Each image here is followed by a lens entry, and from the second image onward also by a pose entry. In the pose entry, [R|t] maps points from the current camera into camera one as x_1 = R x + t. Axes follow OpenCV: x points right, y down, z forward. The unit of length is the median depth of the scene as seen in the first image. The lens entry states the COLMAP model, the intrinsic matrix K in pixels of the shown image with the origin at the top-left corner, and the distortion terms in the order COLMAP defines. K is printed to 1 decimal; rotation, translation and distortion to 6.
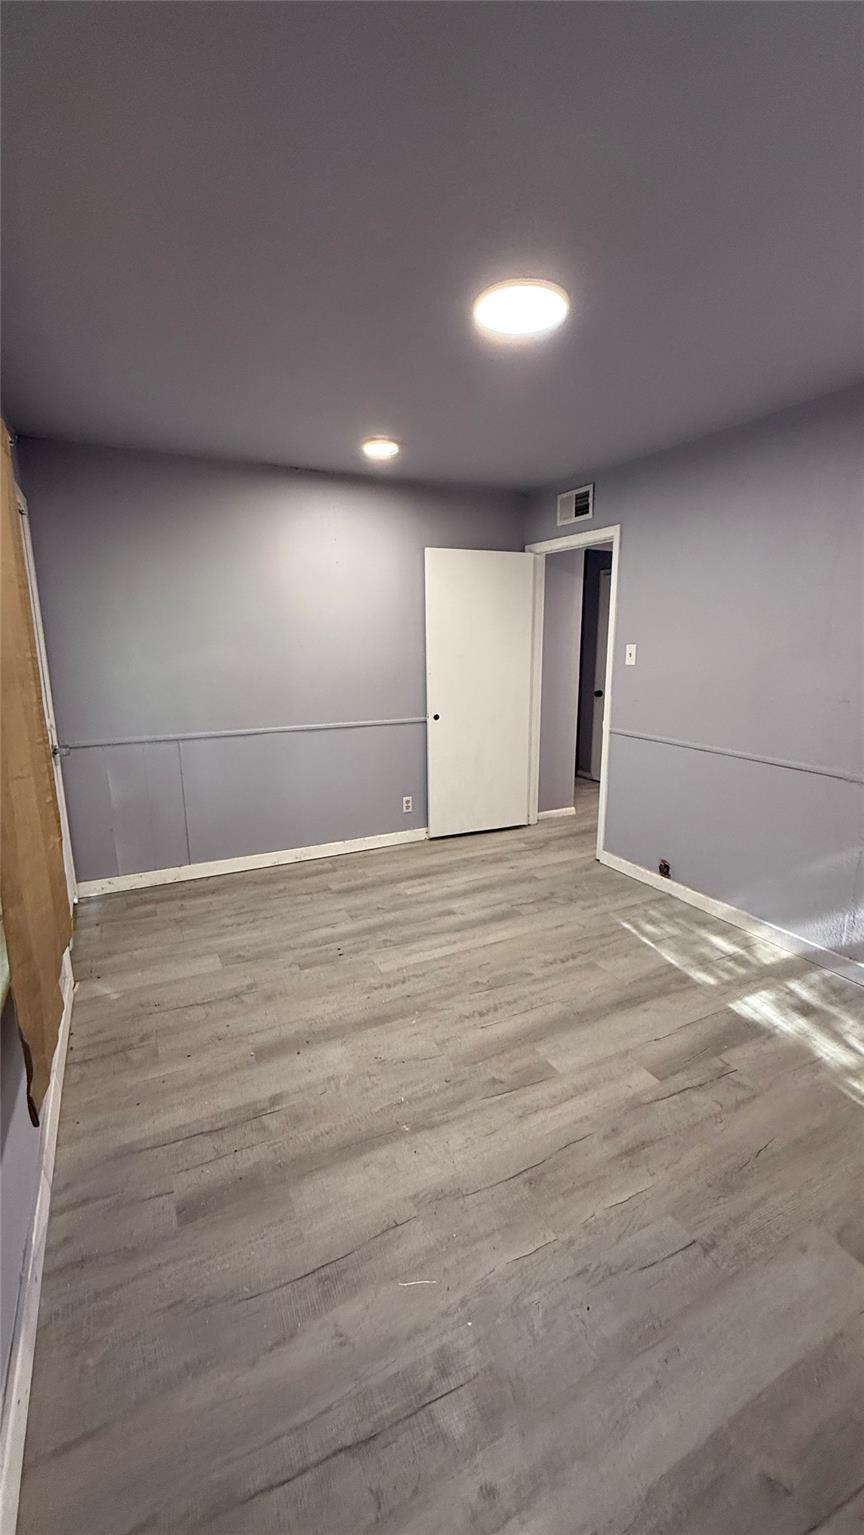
lens RADIAL K [[617.3, 0, 440.1], [0, 617.3, 777.5], [0, 0, 1]] dist [-0.001475, 0.000782]
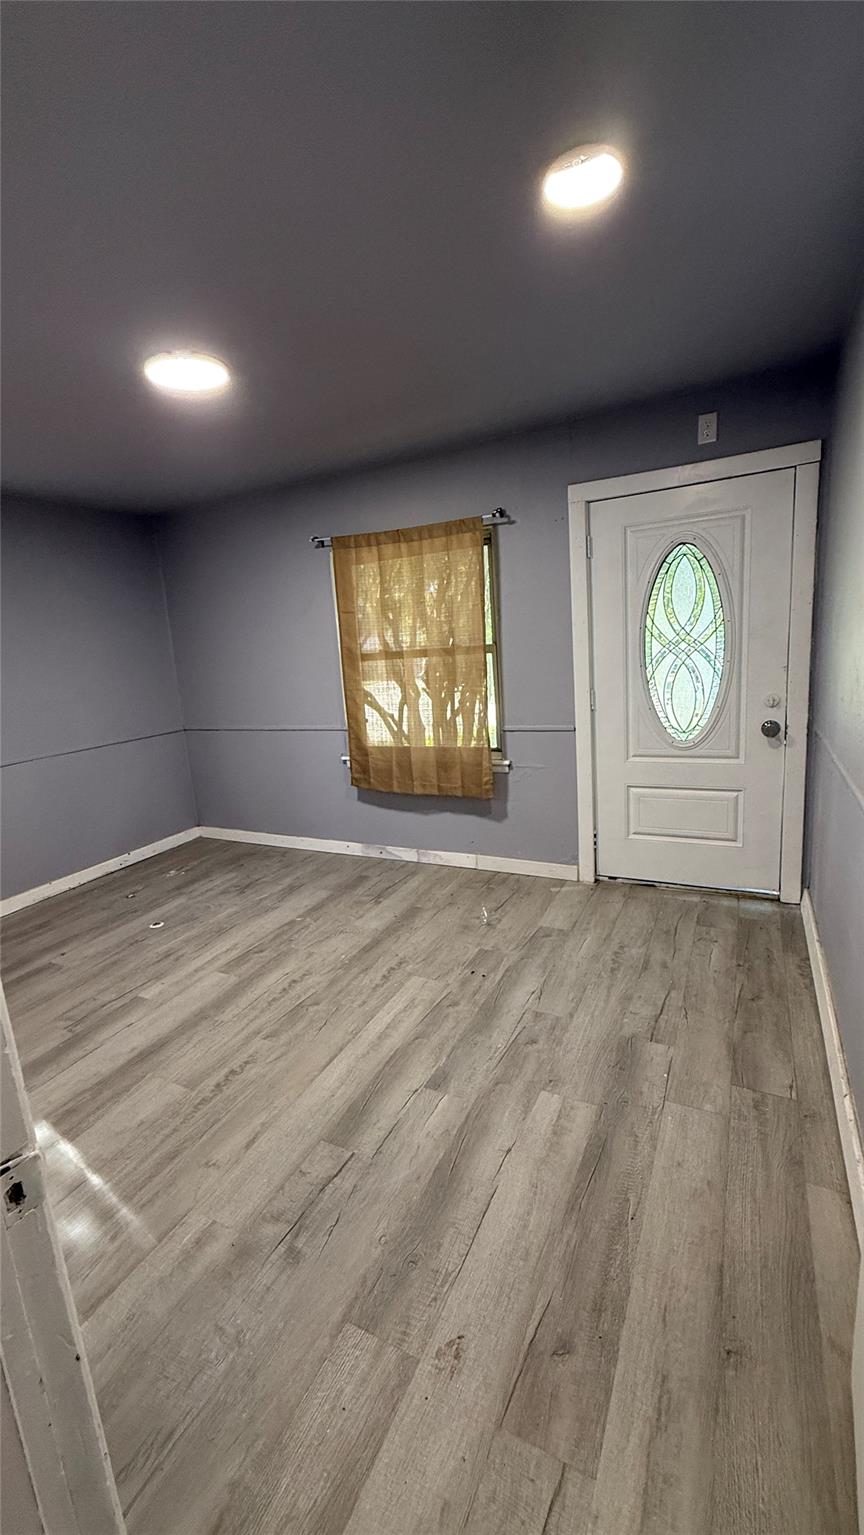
lens RADIAL K [[617.3, 0, 438.2], [0, 617.3, 770.4], [0, 0, 1]] dist [-0.001475, 0.000782]
pose [[-0.814957, 0.175181, -0.552410, 0.353594], [-0.056134, 0.924873, 0.376110, -0.353158], [0.576796, 0.337523, -0.743898, 1.619168]]
